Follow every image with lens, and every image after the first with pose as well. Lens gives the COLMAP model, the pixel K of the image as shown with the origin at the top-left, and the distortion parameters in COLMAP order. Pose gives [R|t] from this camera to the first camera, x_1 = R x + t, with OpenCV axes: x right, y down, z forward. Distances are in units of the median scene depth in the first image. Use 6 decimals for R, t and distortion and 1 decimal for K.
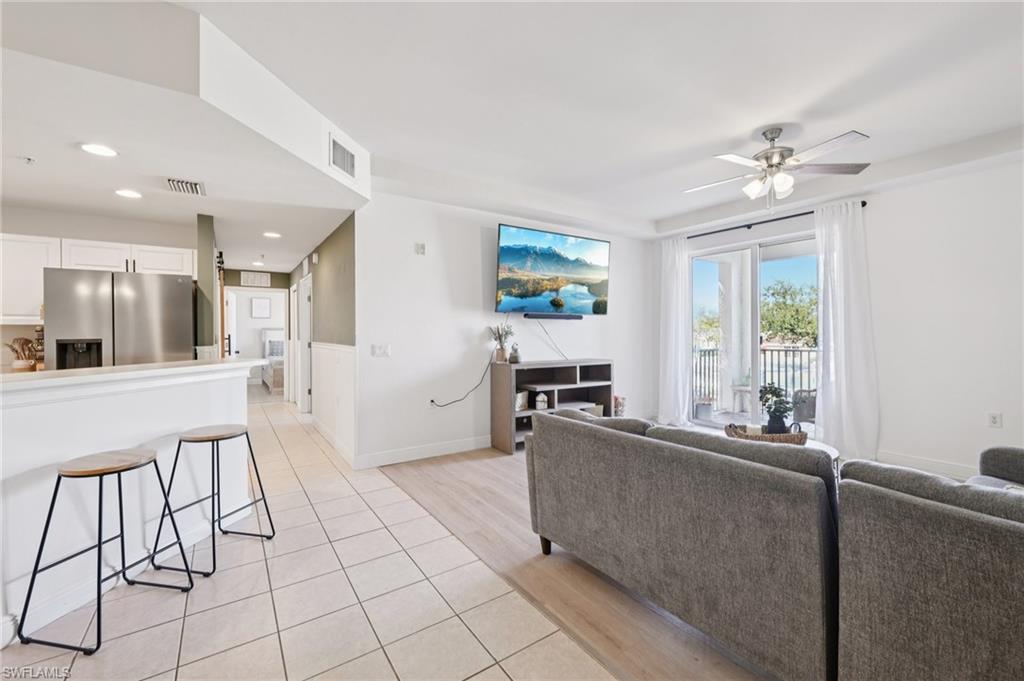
lens RADIAL K [[420.1, 0, 507.4], [0, 420.1, 334.9], [0, 0, 1]] dist [-0.000819, -0.000041]
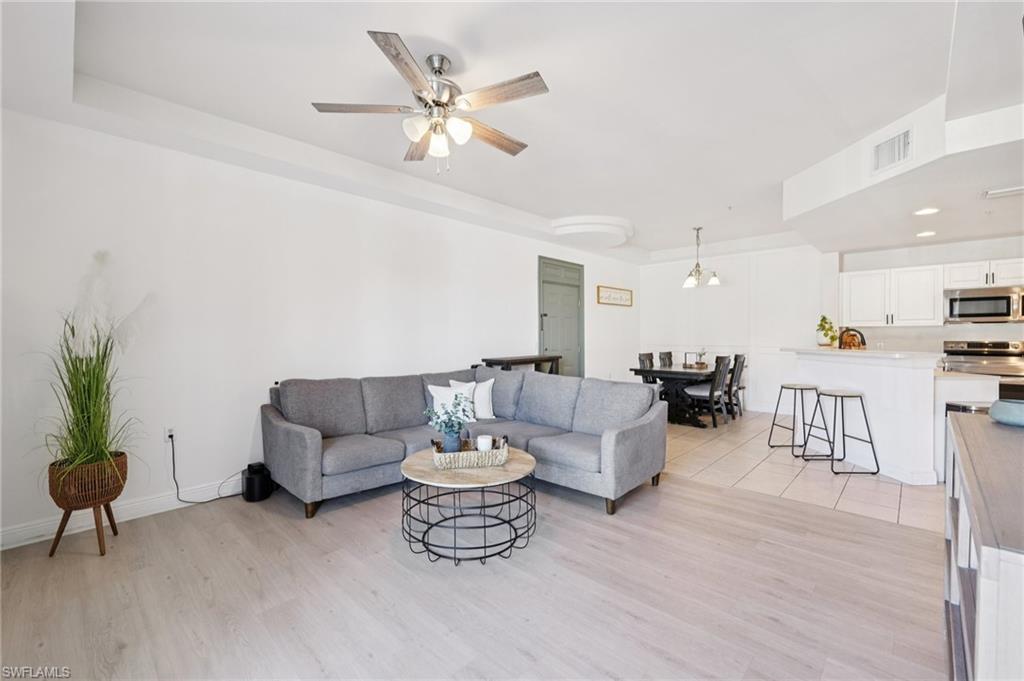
lens RADIAL K [[420.1, 0, 507.4], [0, 420.1, 334.9], [0, 0, 1]] dist [-0.000819, -0.000041]
pose [[-0.979368, 0.009723, -0.201850, 0.469076], [0.009297, 0.999952, 0.003059, -0.004735], [0.201870, 0.001120, -0.979412, 1.234280]]
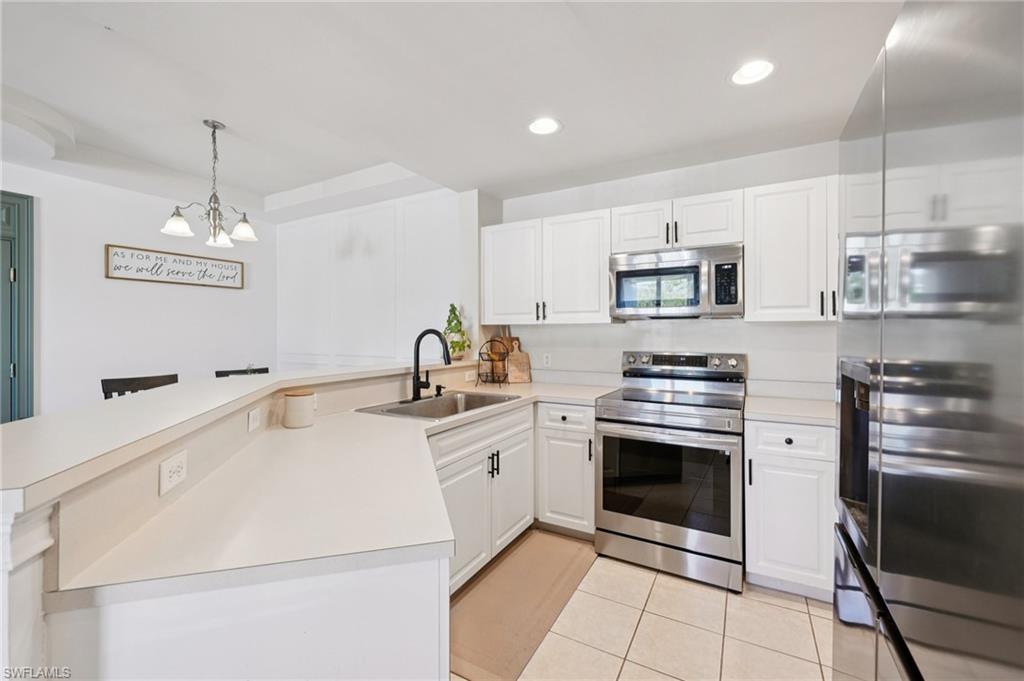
lens RADIAL K [[412.8, 0, 514.3], [0, 412.8, 328.6], [0, 0, 1]] dist [-0.000658, -0.000101]
pose [[-0.892091, 0.007654, -0.451791, -0.532131], [0.009578, 0.999952, -0.001970, -0.008628], [0.451755, -0.006085, -0.892121, 0.824187]]
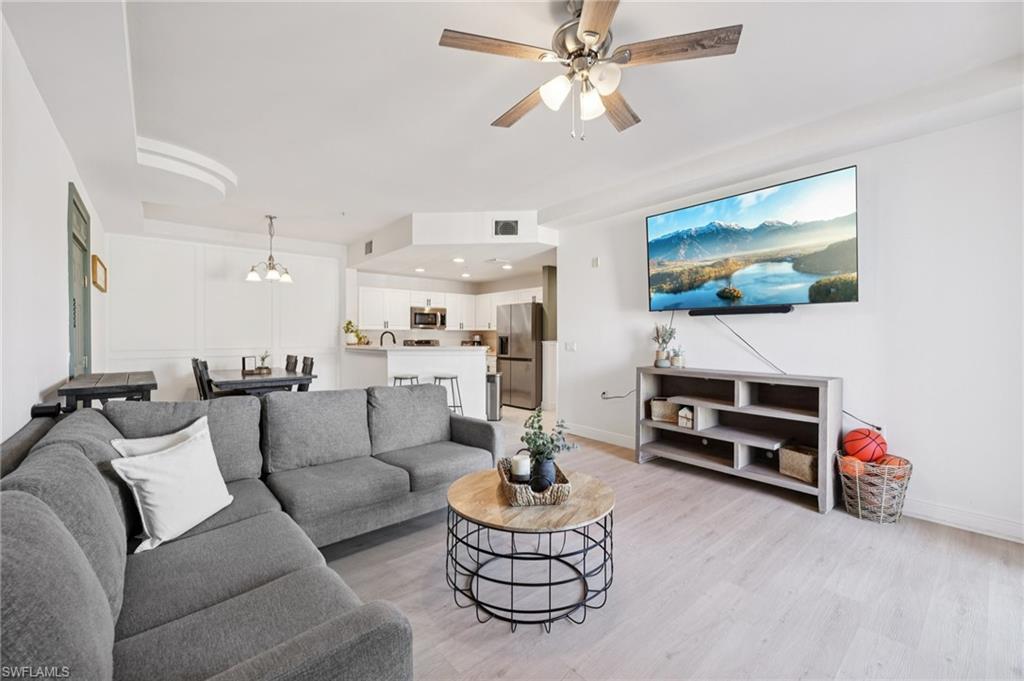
lens RADIAL K [[420.1, 0, 507.4], [0, 420.1, 334.9], [0, 0, 1]] dist [-0.000819, -0.000041]
pose [[0.113505, 0.009567, -0.993491, 0.870310], [-0.002207, 0.999954, 0.009377, -0.010716], [0.993535, 0.001128, 0.113521, 0.570765]]
